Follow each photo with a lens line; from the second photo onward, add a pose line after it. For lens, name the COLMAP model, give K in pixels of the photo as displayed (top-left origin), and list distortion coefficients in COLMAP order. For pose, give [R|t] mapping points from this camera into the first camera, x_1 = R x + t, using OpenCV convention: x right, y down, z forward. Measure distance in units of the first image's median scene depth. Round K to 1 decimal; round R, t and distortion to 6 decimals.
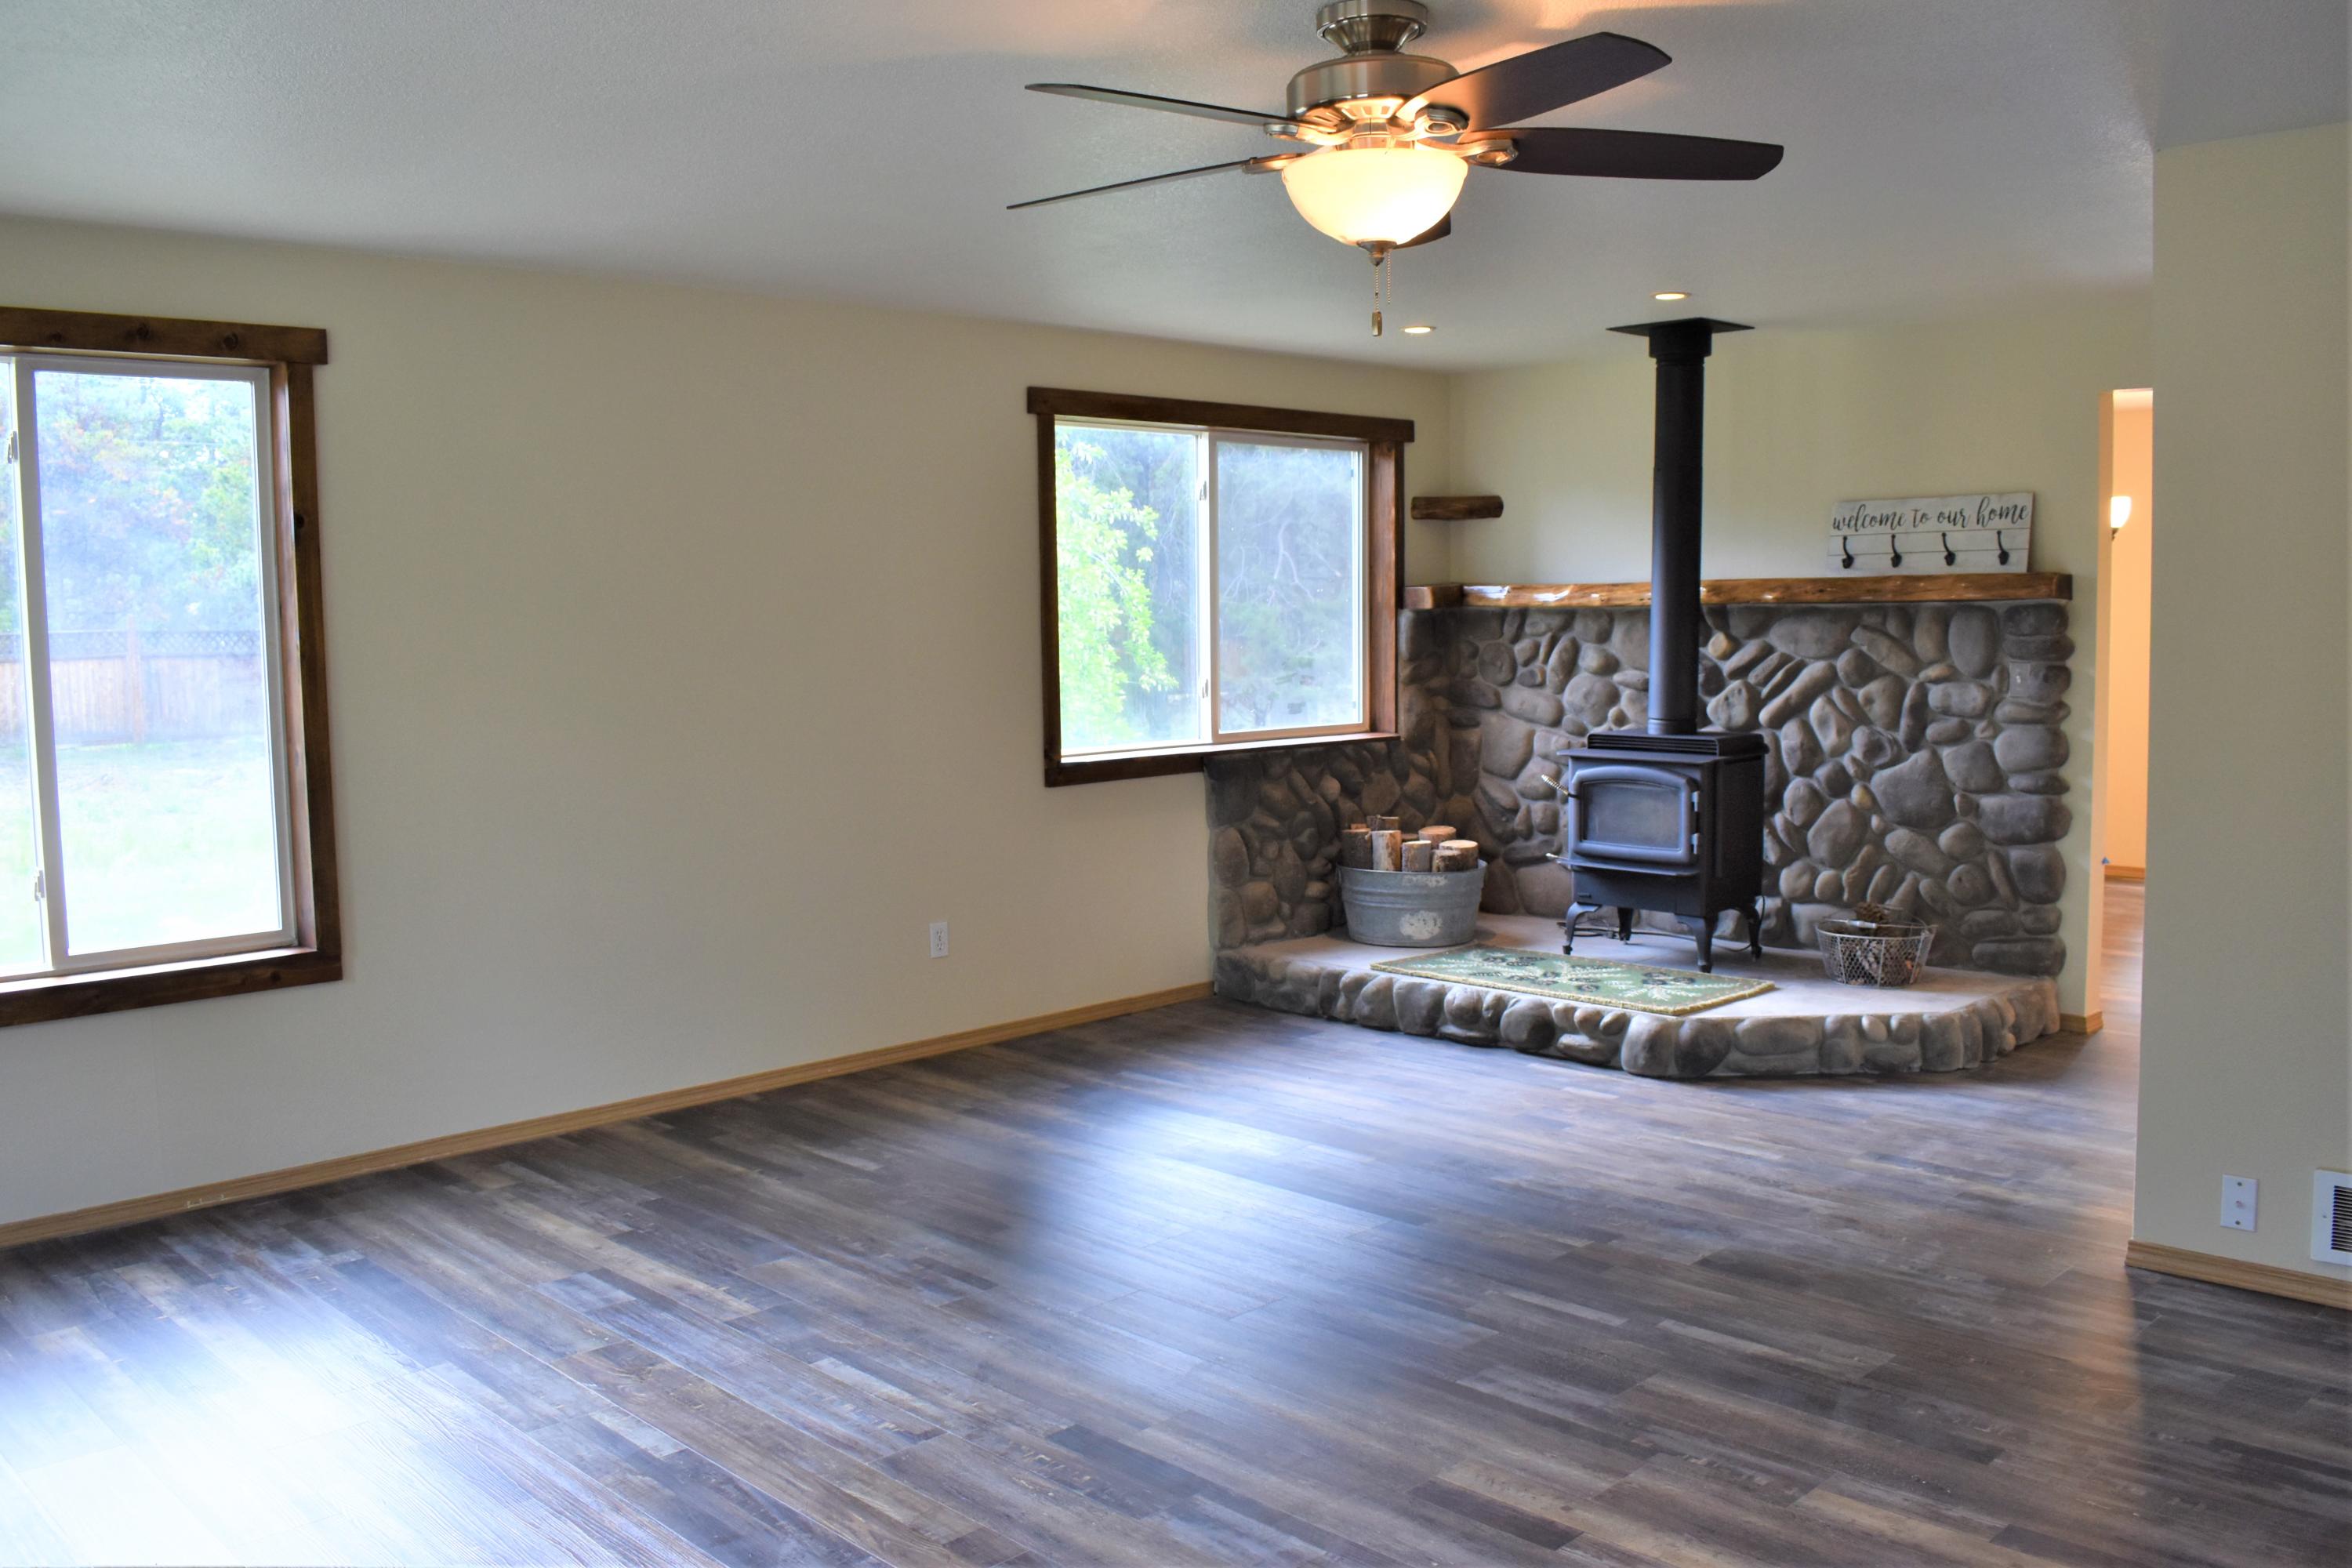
lens RADIAL K [[1873.7, 0, 1183.0], [0, 1873.7, 785.6], [0, 0, 1]] dist [-0.094188, 0.015940]
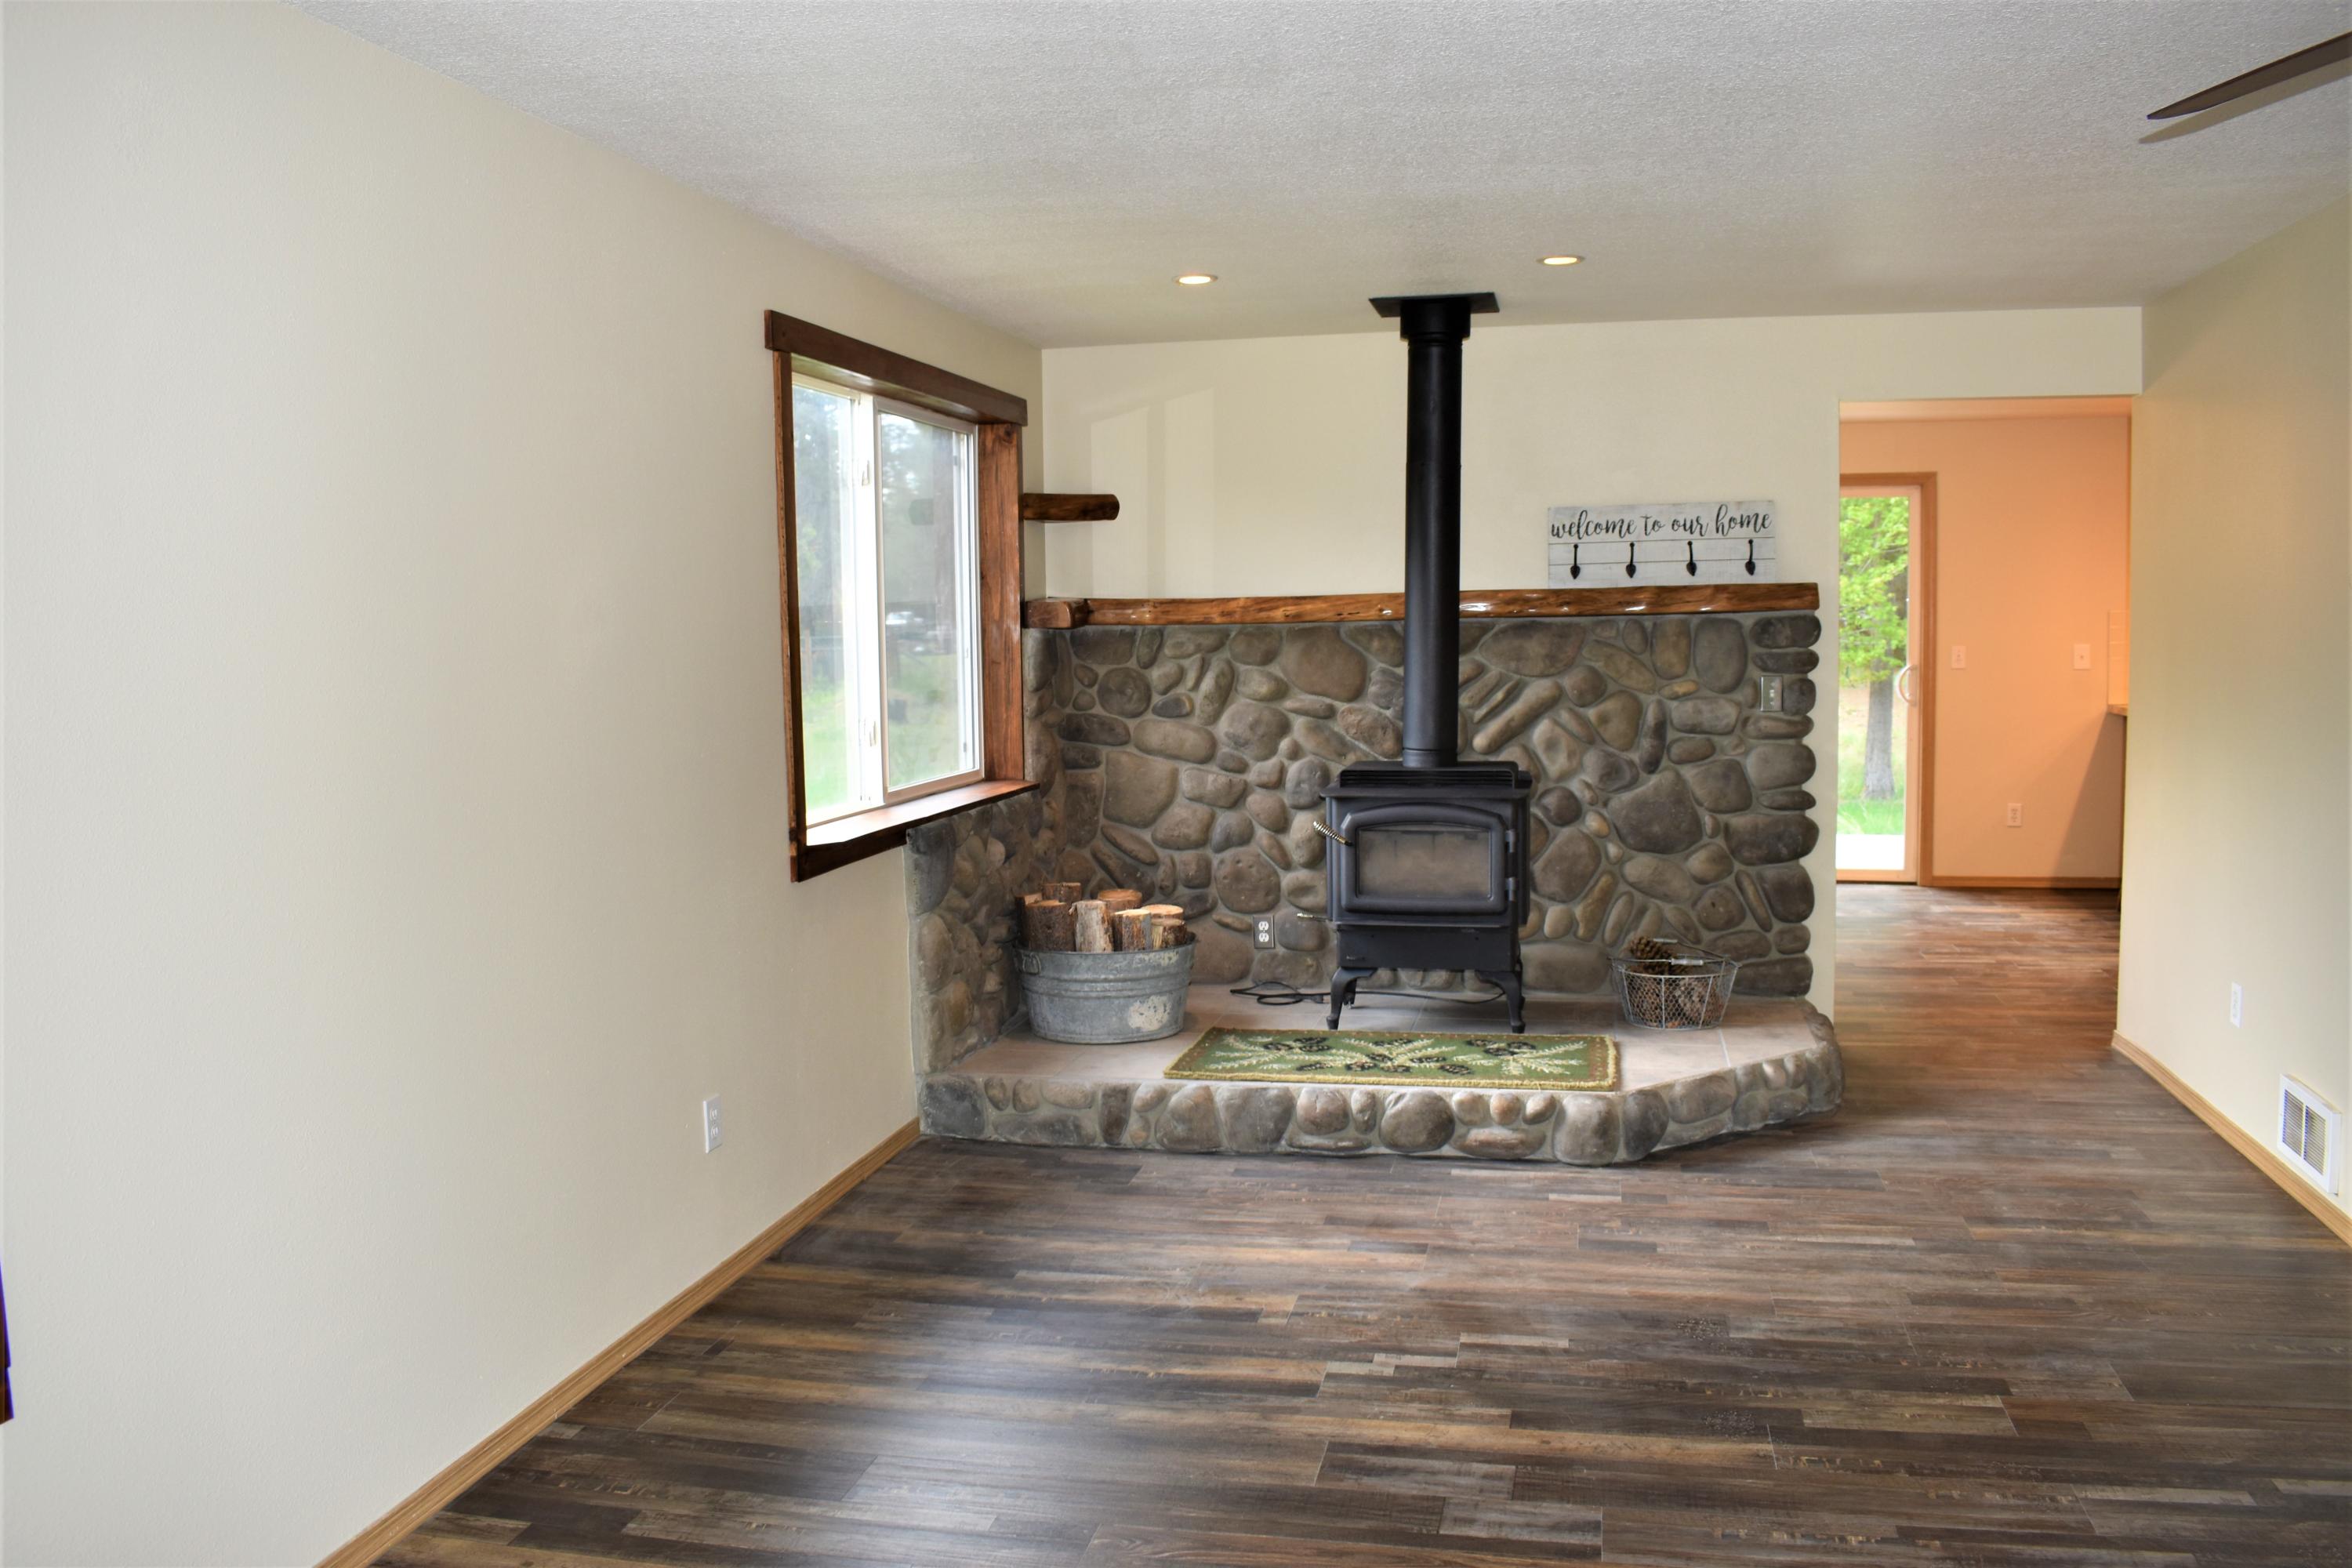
lens RADIAL K [[1873.7, 0, 1173.7], [0, 1873.7, 777.0], [0, 0, 1]] dist [-0.094188, 0.015940]
pose [[0.846304, -0.048407, 0.530496, -0.318509], [0.057763, 0.998330, -0.001053, -0.029423], [-0.529559, 0.031534, 0.847687, 0.323774]]
